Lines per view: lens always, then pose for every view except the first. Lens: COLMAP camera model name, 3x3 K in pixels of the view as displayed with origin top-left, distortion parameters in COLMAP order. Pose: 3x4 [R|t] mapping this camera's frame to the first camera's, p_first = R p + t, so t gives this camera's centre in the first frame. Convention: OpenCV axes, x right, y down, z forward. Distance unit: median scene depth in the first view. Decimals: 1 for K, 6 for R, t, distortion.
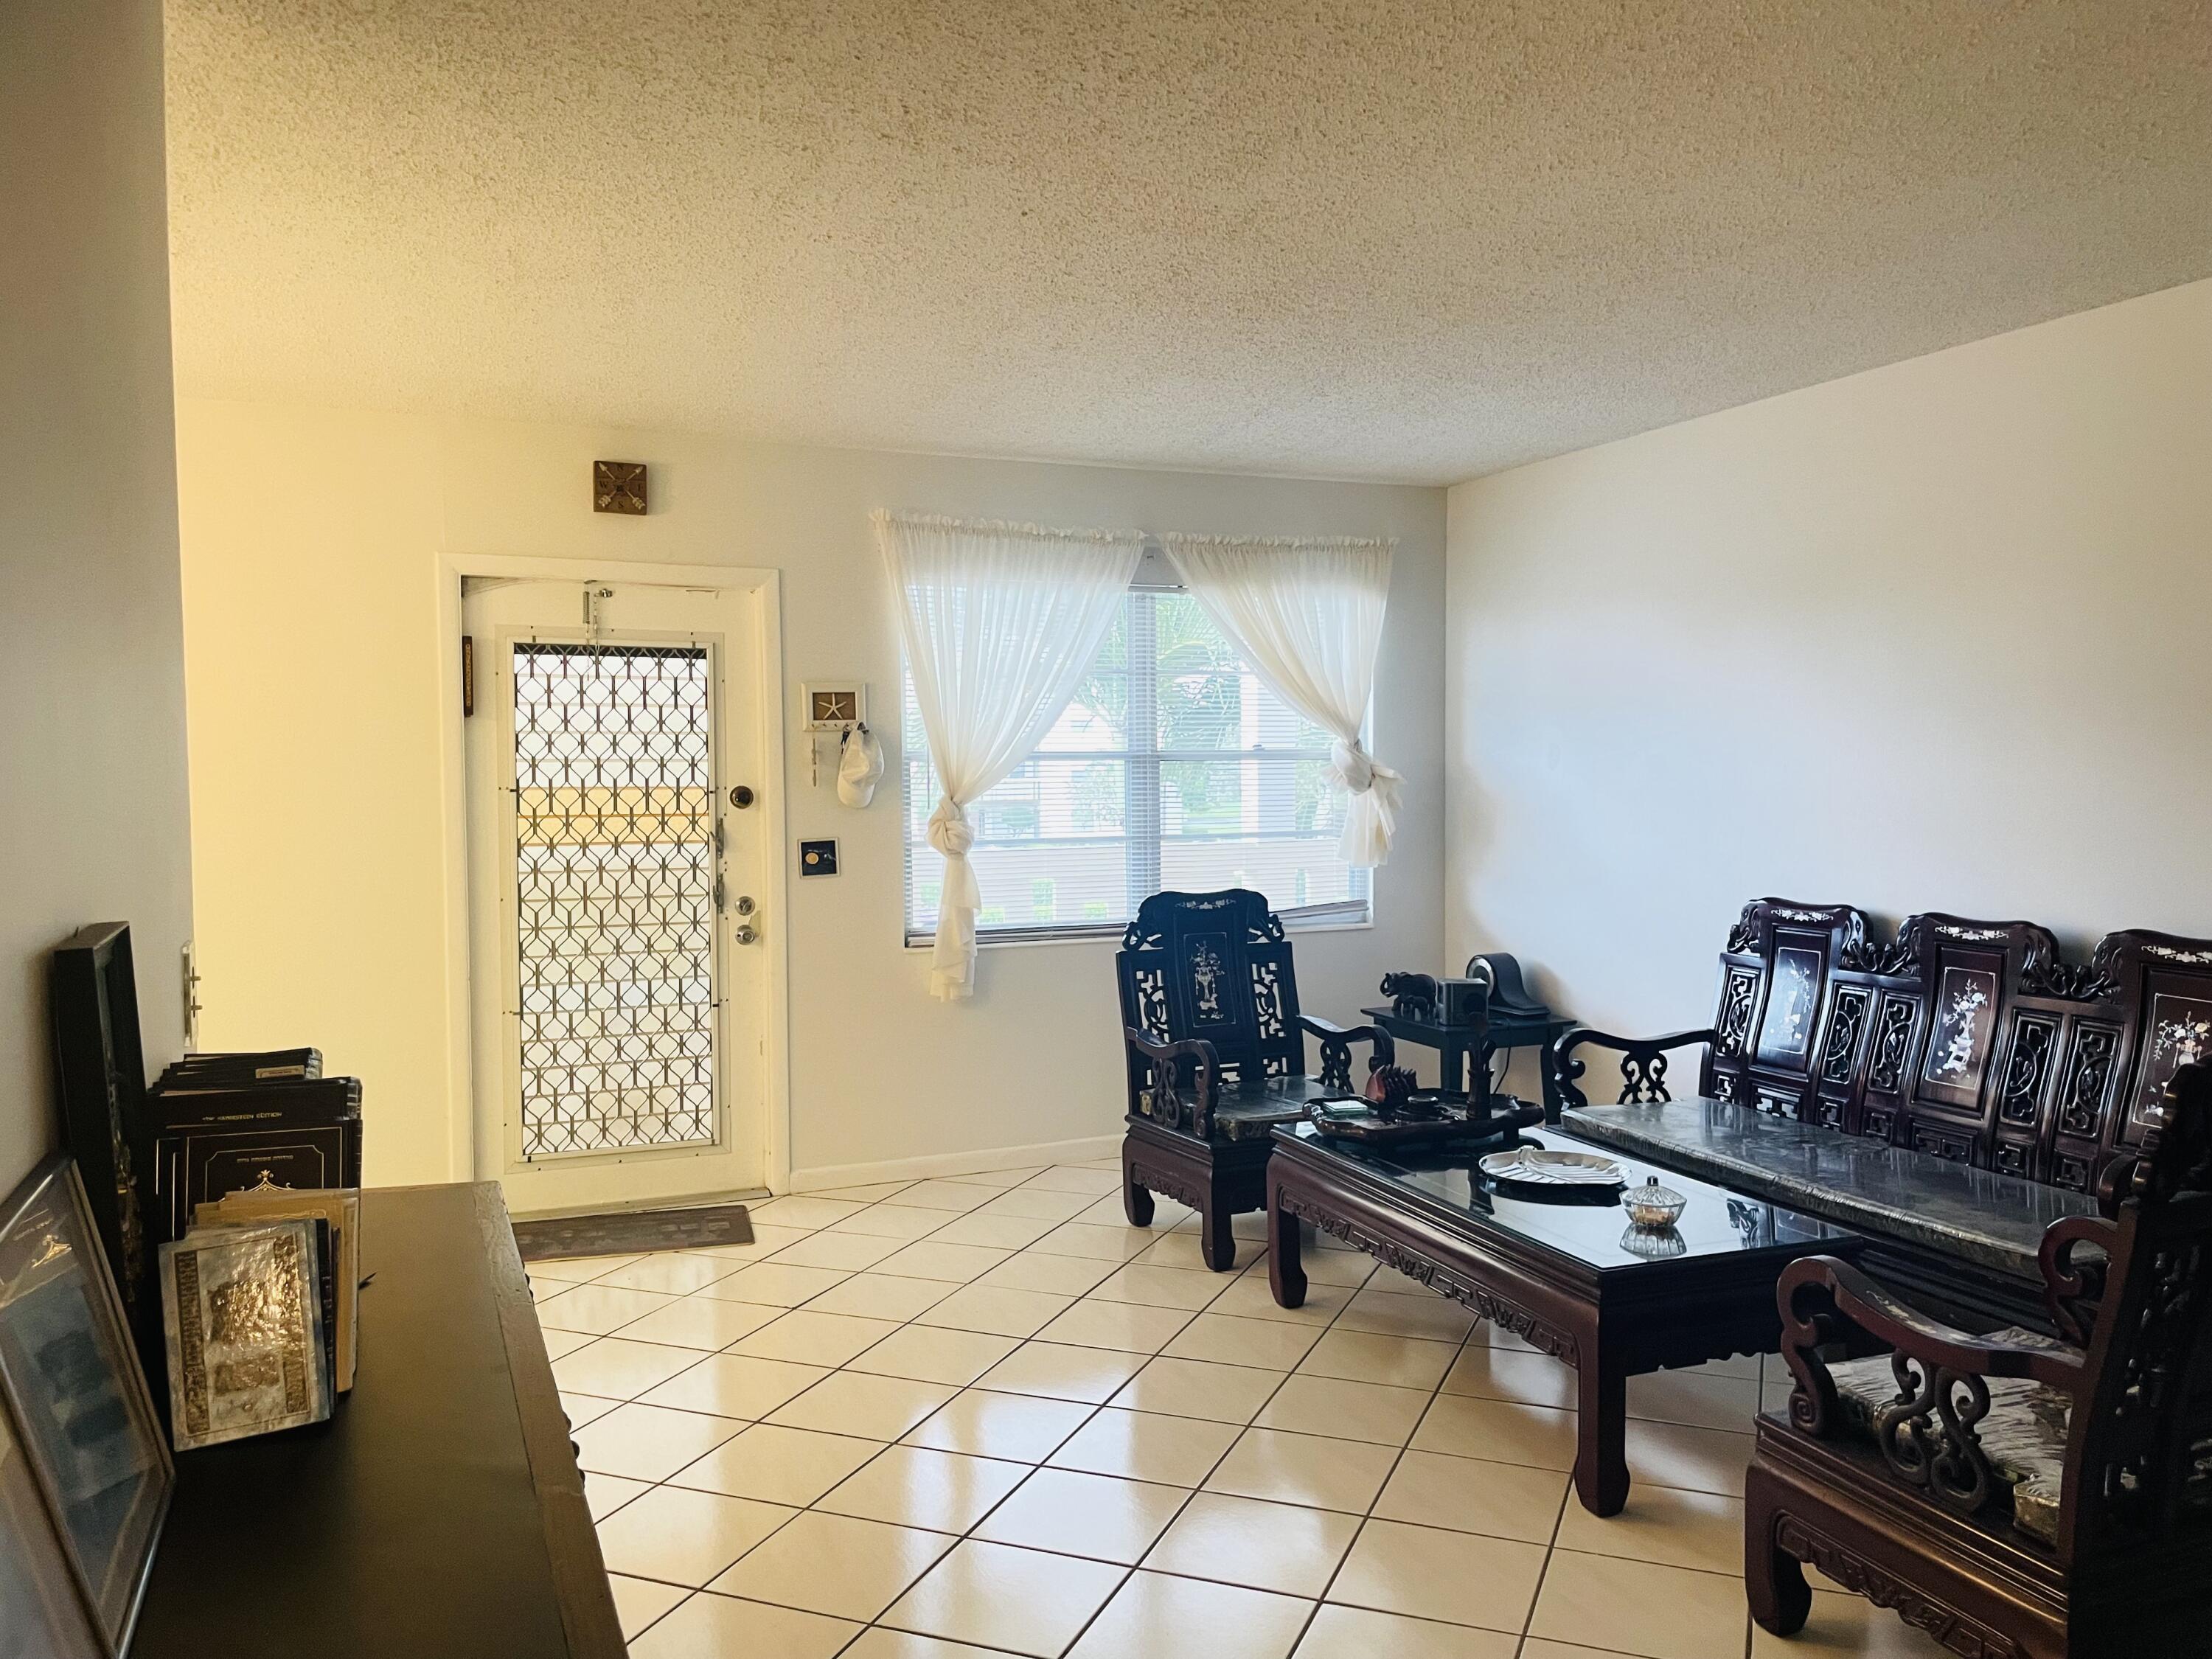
lens RADIAL K [[1672.4, 0, 1108.9], [0, 1672.4, 851.4], [0, 0, 1]] dist [0.070321, -0.079106]
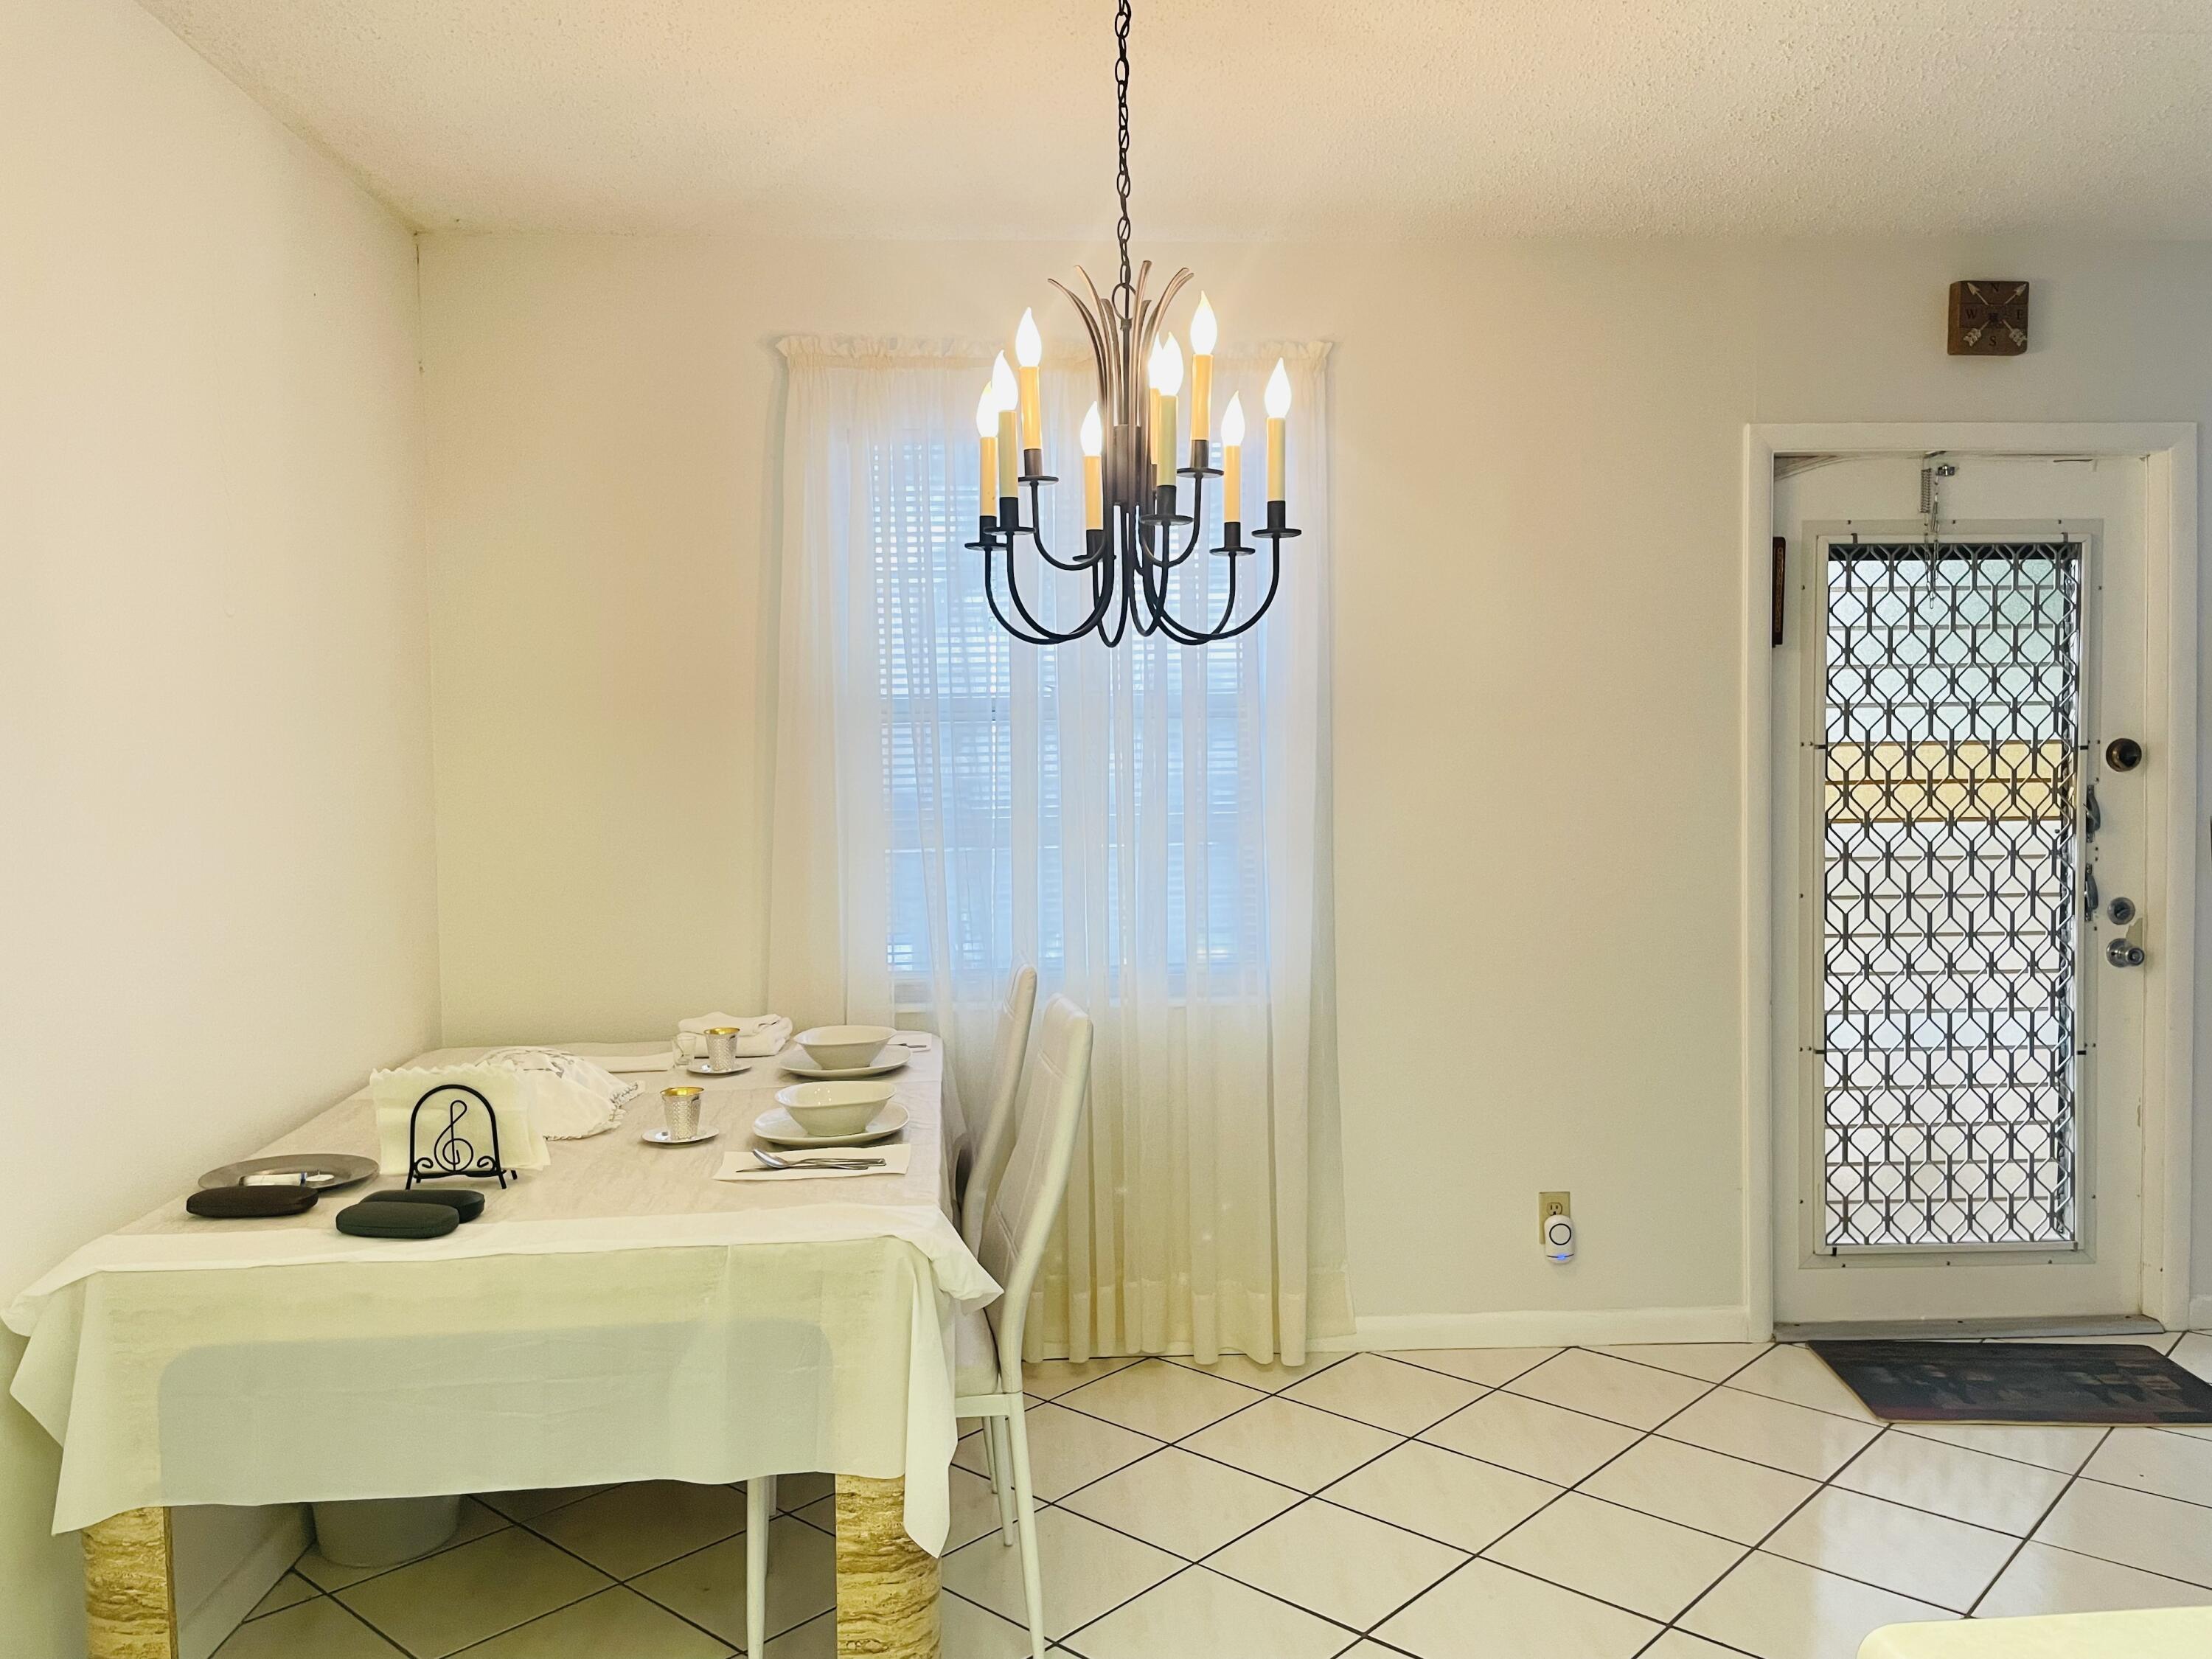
lens RADIAL K [[1672.4, 0, 1112.1], [0, 1672.4, 828.9], [0, 0, 1]] dist [0.070321, -0.079106]
pose [[0.937061, 0.013876, -0.348890, -0.428360], [-0.011273, 0.999891, 0.009491, -0.004441], [0.348984, -0.004961, 0.937116, 0.227381]]
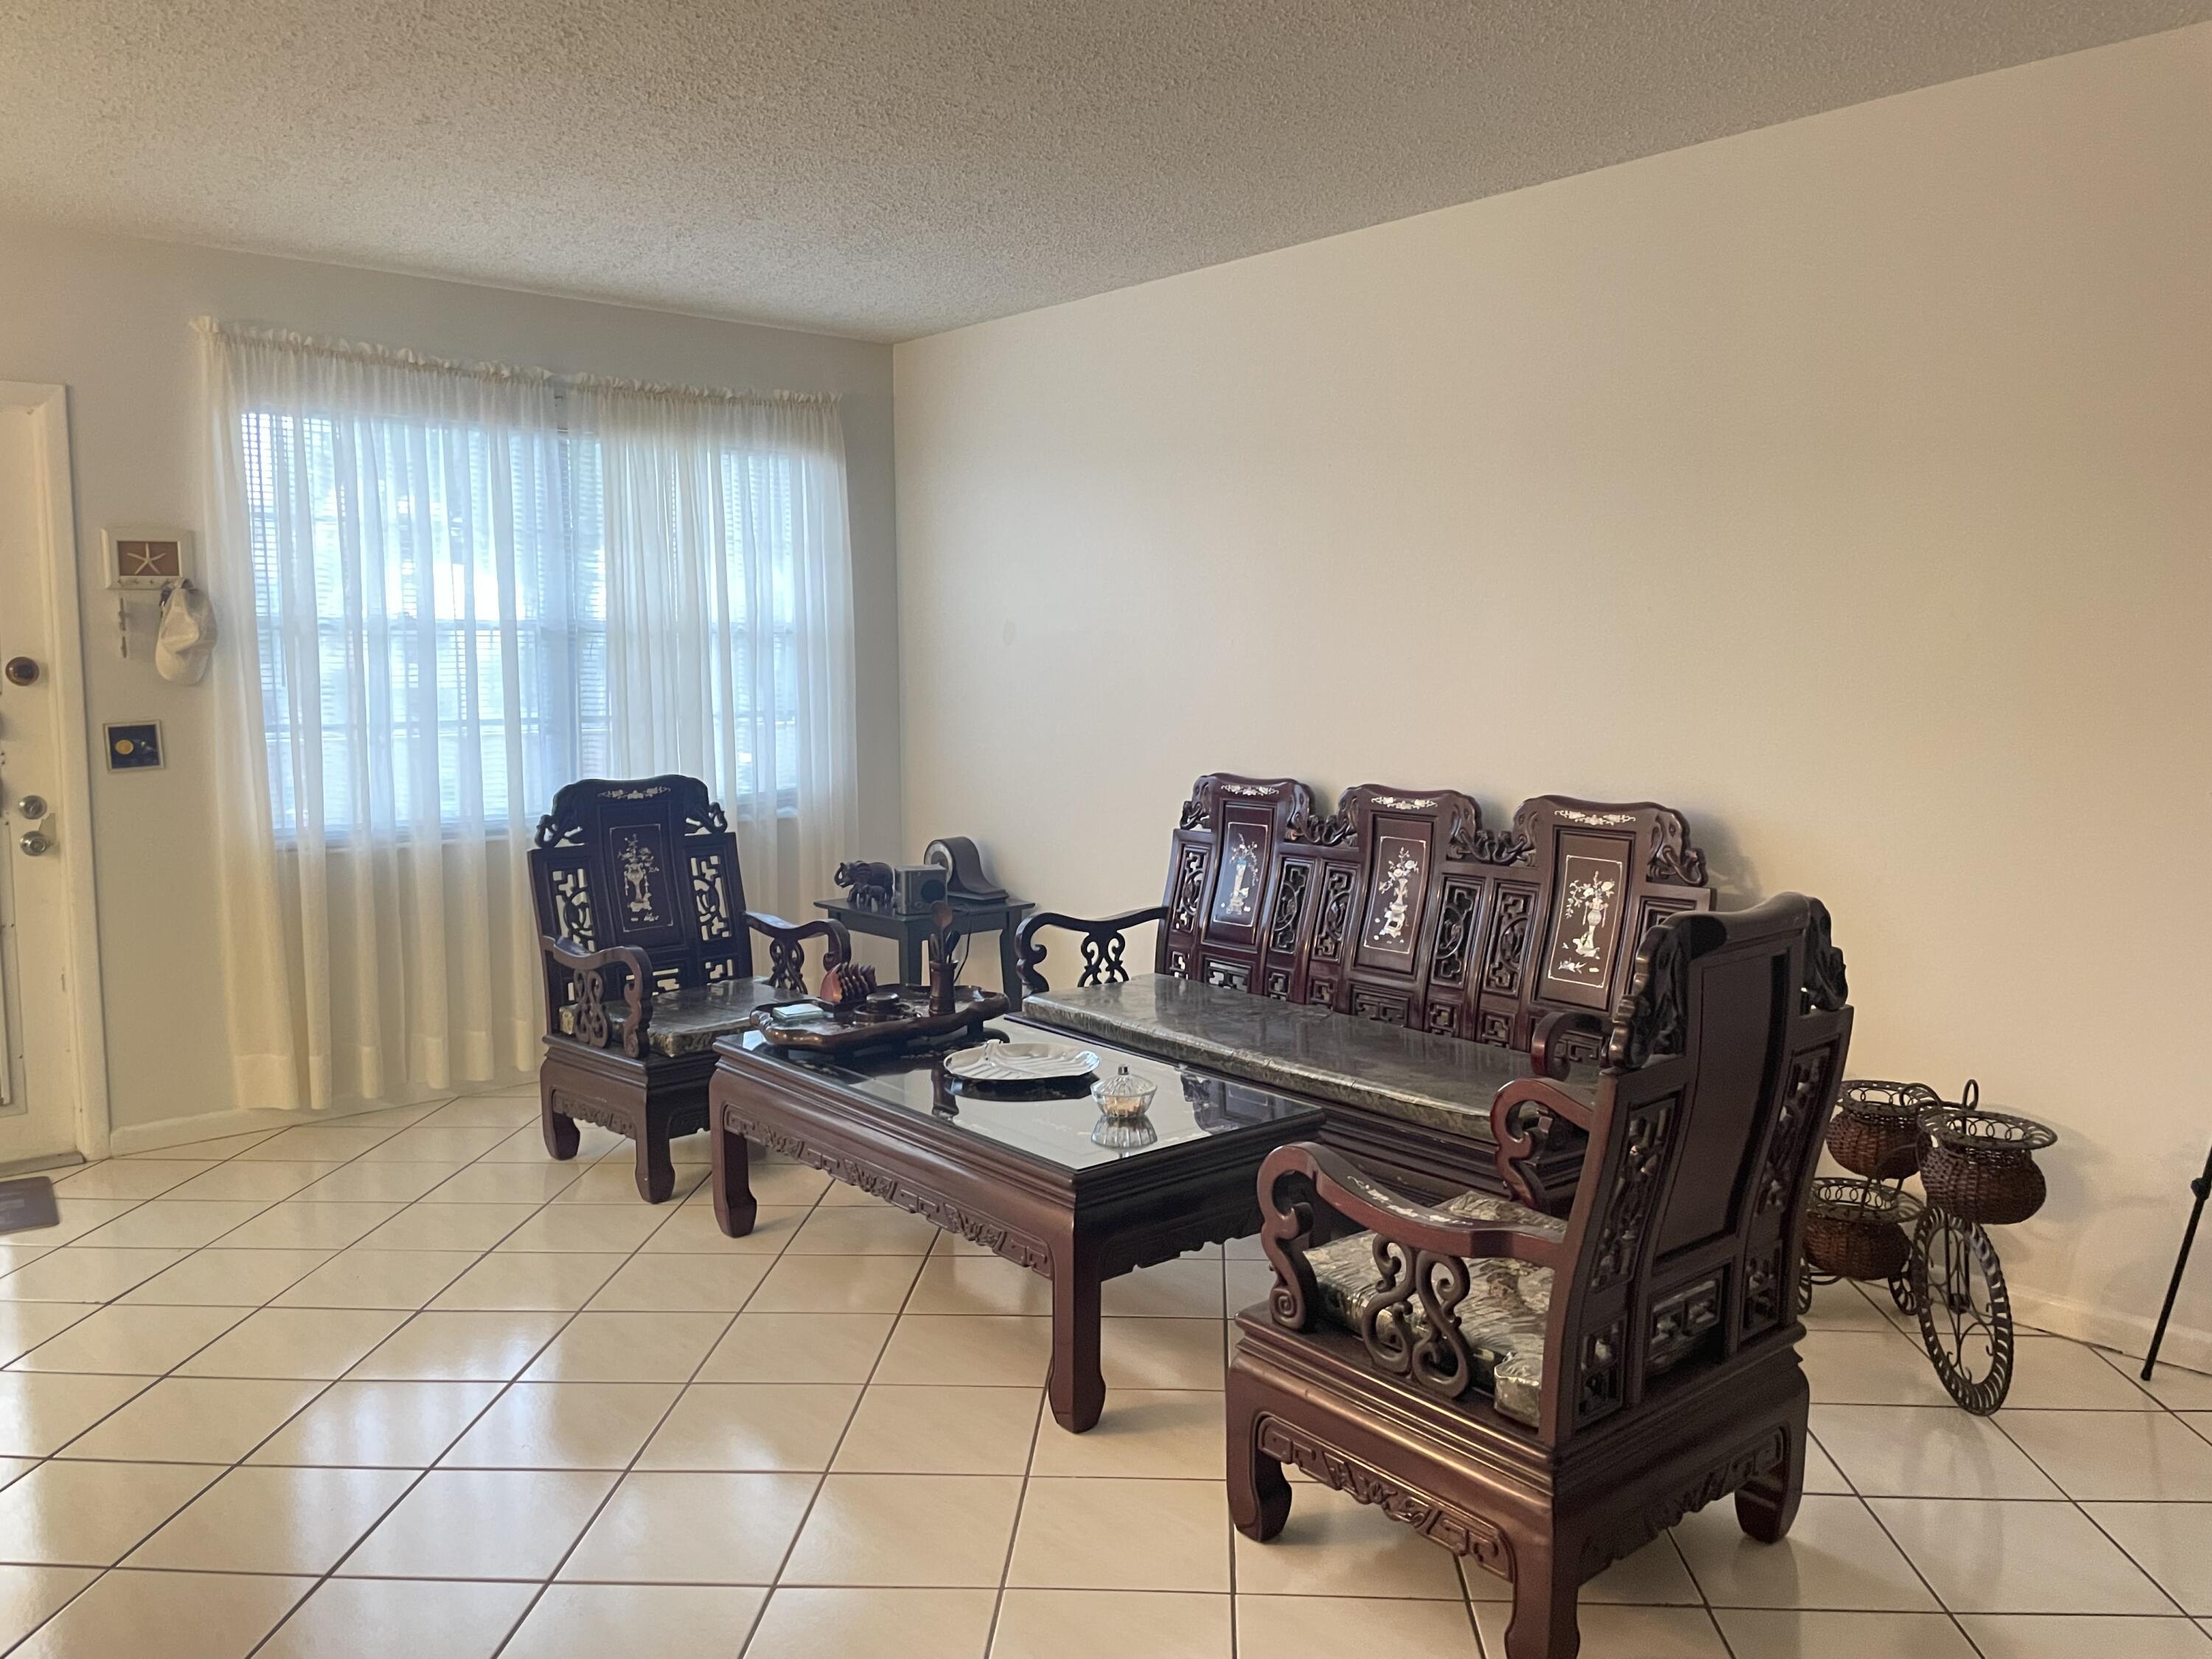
lens RADIAL K [[1672.4, 0, 1133.6], [0, 1672.4, 803.5], [0, 0, 1]] dist [0.070321, -0.079106]
pose [[0.942838, -0.023870, 0.332395, 0.010856], [0.011168, 0.999134, 0.040073, 0.004491], [-0.333063, -0.034070, 0.942289, 0.072139]]
